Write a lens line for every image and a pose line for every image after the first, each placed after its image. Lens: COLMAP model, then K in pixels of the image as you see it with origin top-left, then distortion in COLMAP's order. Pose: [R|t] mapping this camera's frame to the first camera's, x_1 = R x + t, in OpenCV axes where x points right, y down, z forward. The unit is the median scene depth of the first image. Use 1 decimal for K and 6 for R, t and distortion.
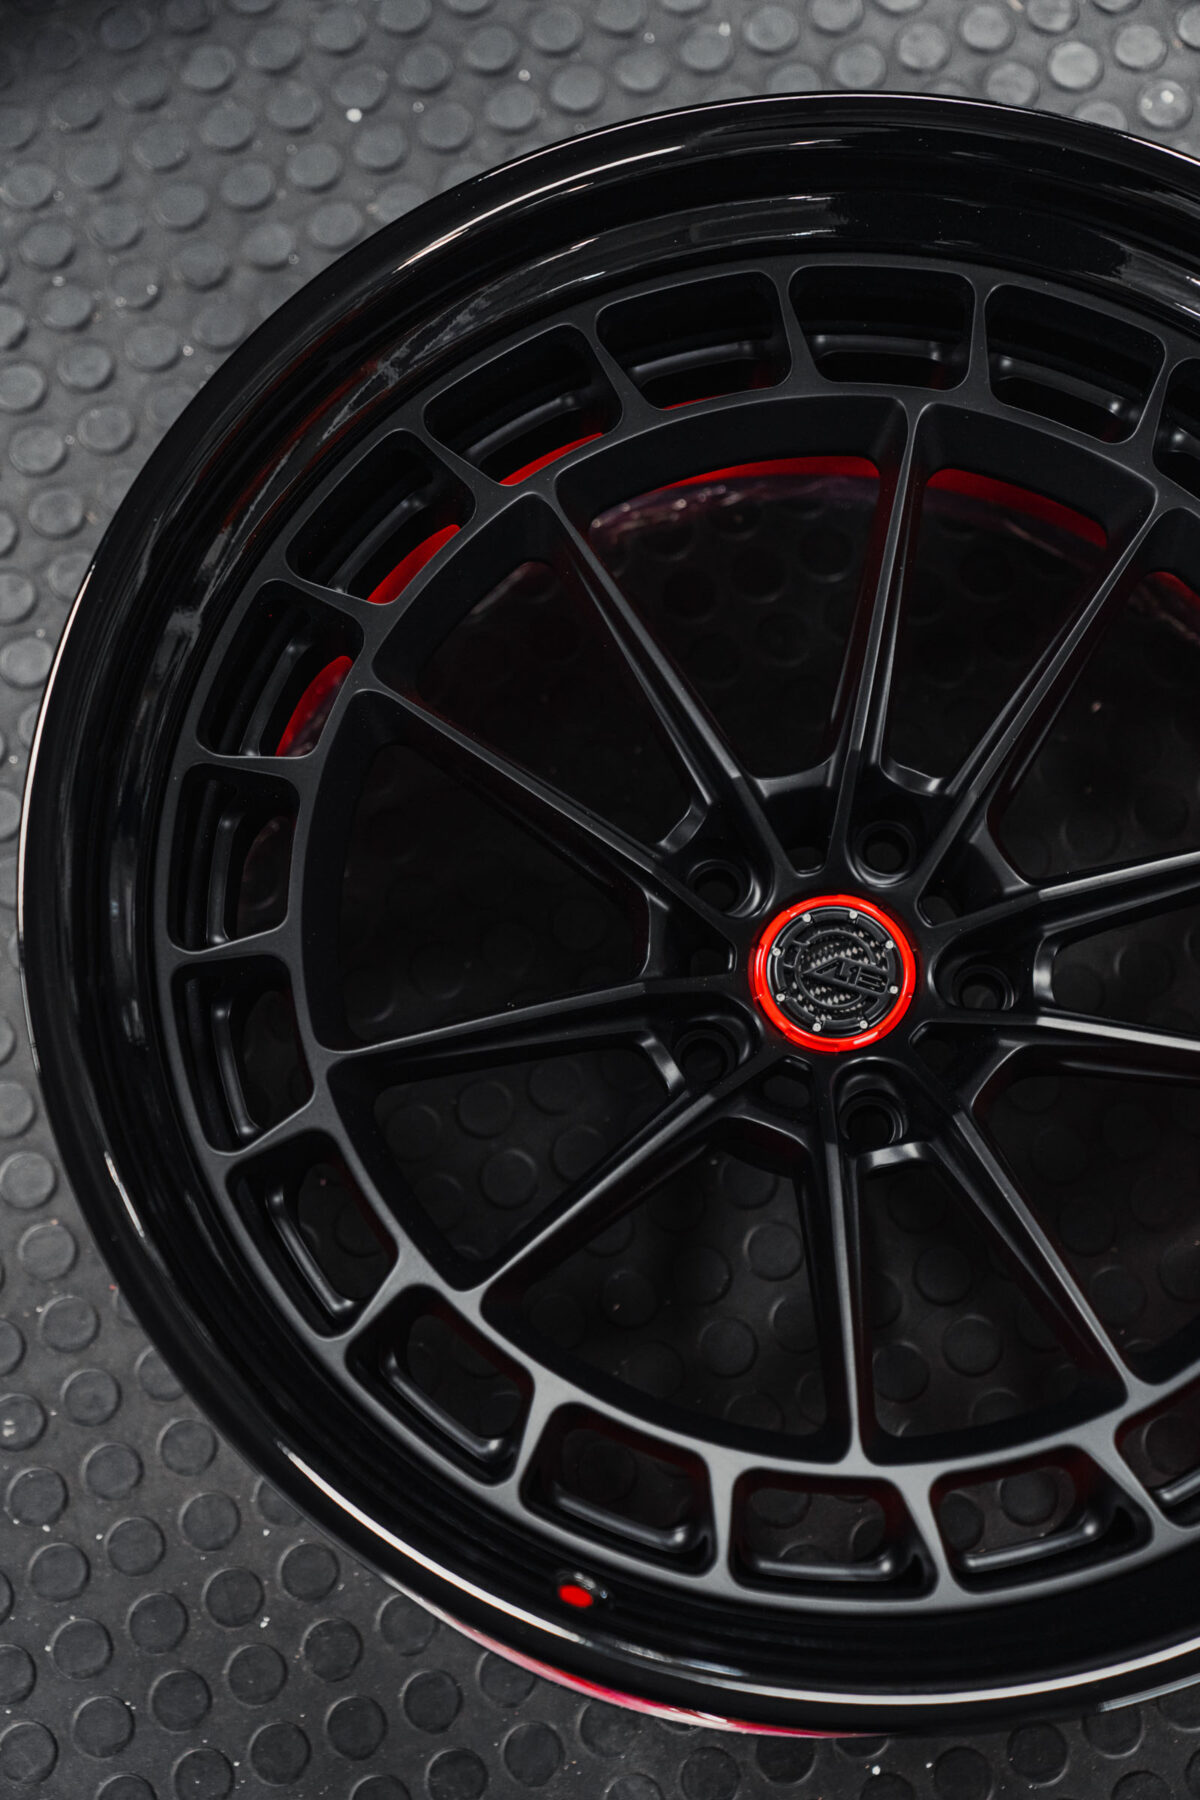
lens RADIAL K [[2946.8, 0, 608.4], [0, 2946.8, 940.2], [0, 0, 1]] dist [0.052507, 0.000000]
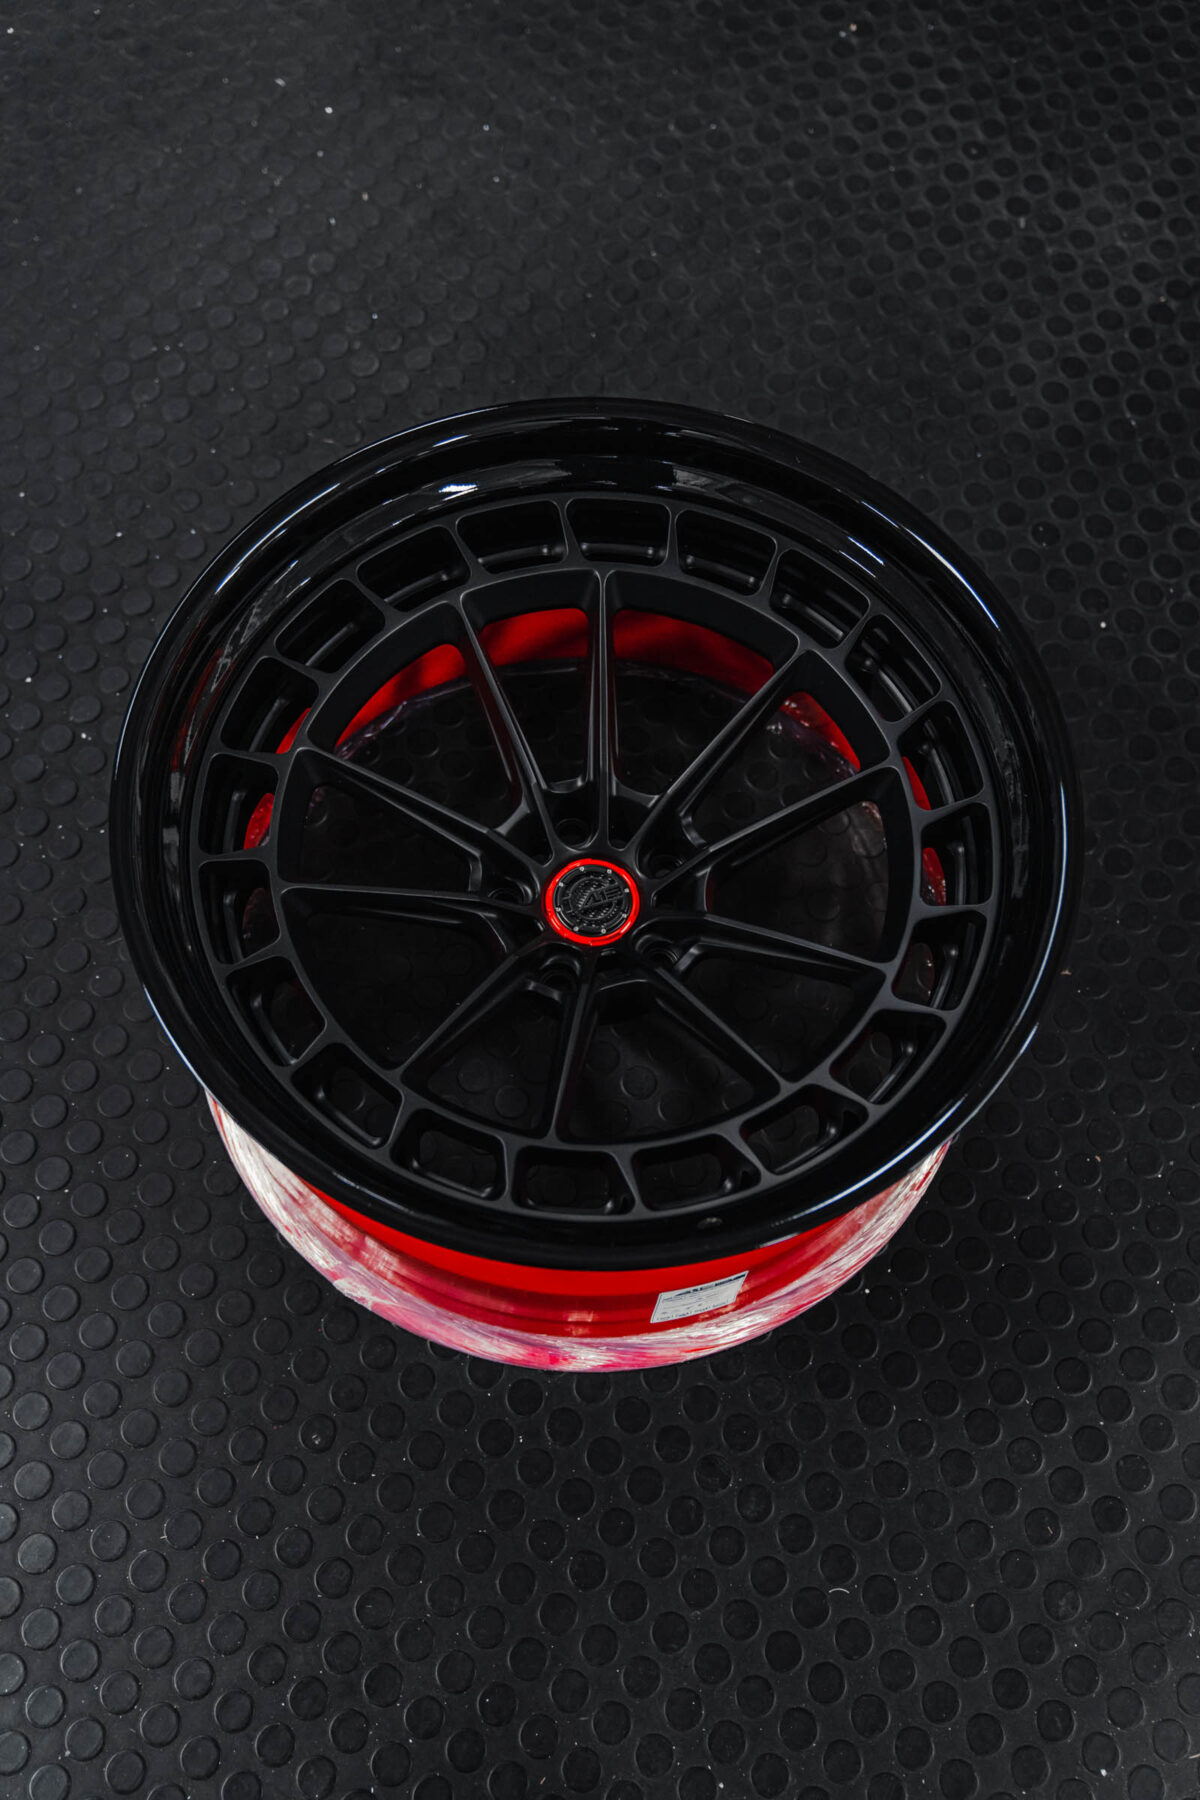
lens RADIAL K [[1913.5, 0, 599.5], [0, 1913.5, 902.4], [0, 0, 1]] dist [0.007889, 0.000000]
pose [[0.807552, -0.528554, 0.261709, -0.218997], [0.560759, 0.825582, -0.062962, 0.086531], [-0.182783, 0.197601, 0.963091, -0.076388]]
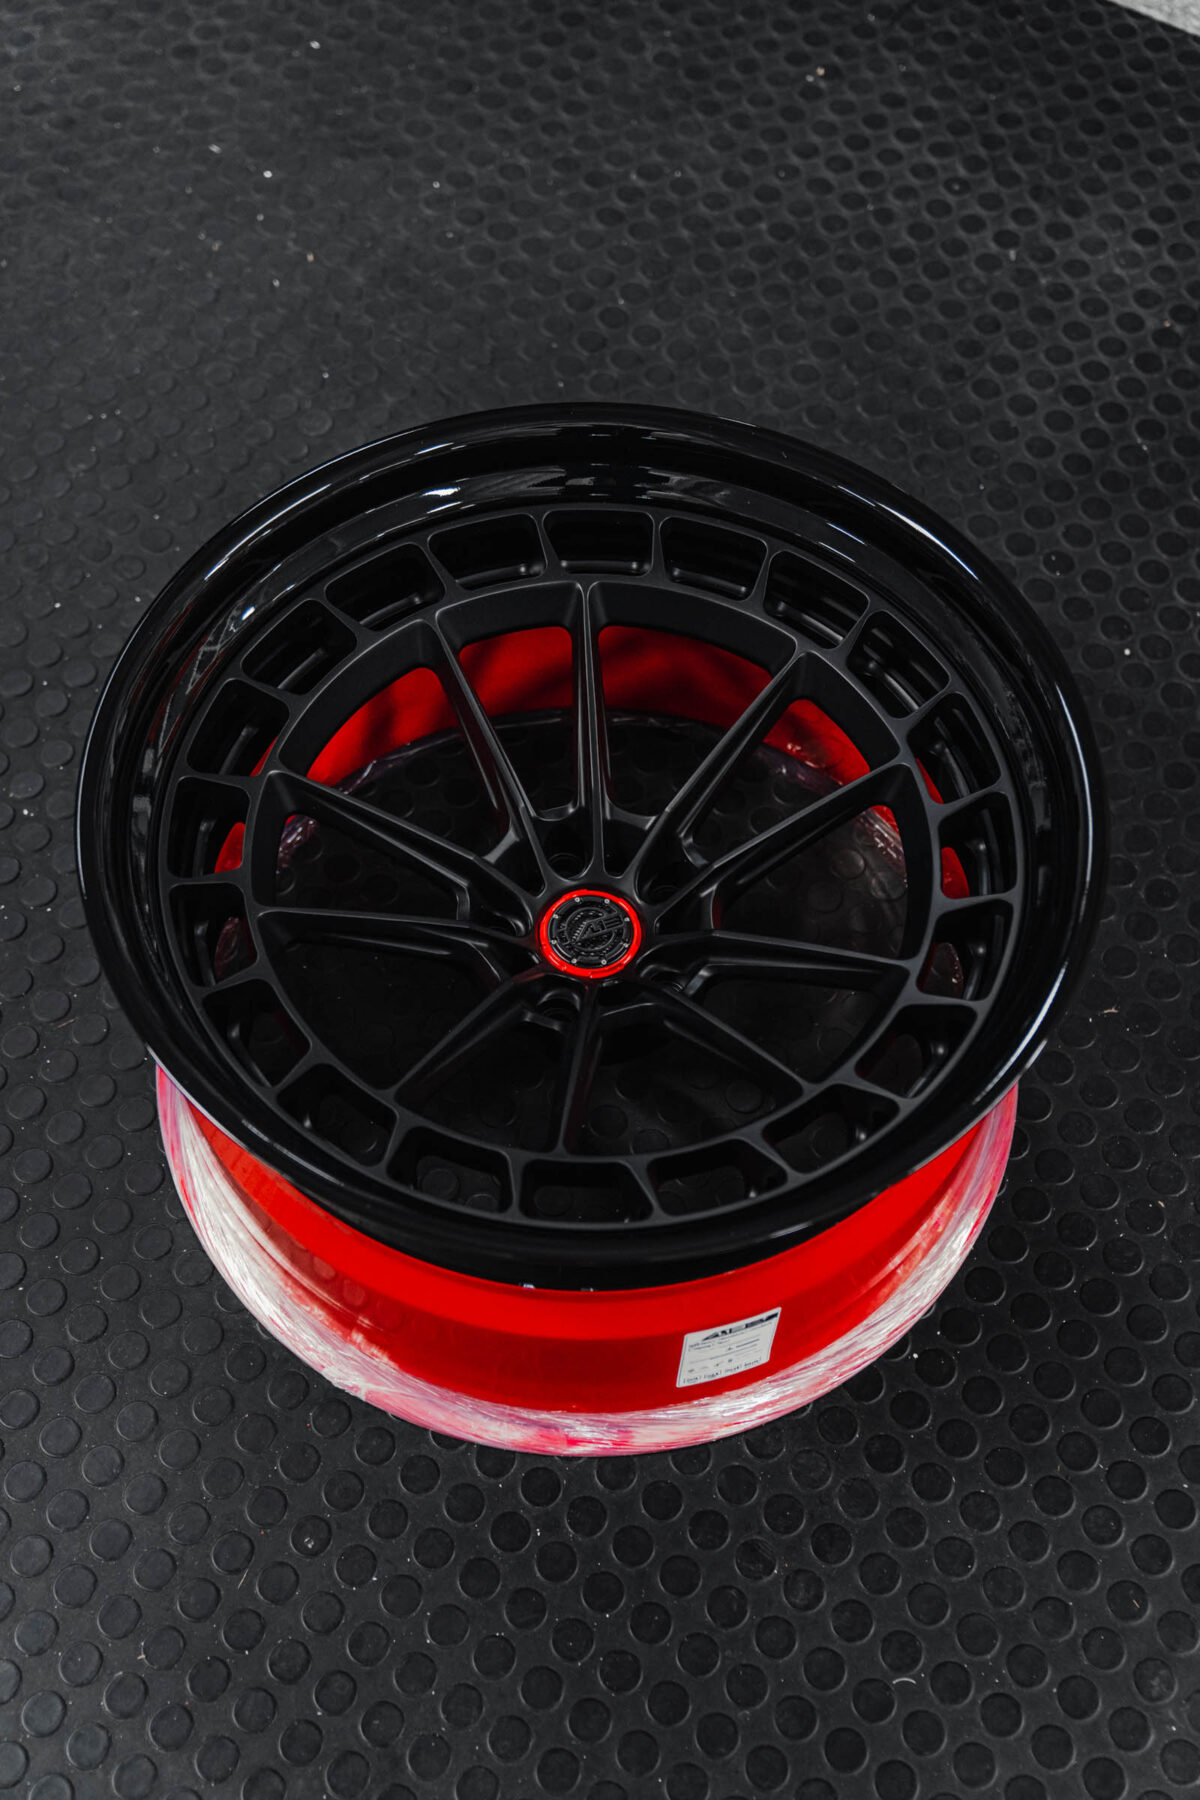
lens RADIAL K [[2333.6, 0, 600.3], [0, 2333.6, 898.6], [0, 0, 1]] dist [0.016505, 0.000000]
pose [[0.780348, -0.524564, 0.340426, -0.347829], [0.599202, 0.782980, -0.167034, 0.216165], [-0.178927, 0.334329, 0.925316, -0.174173]]
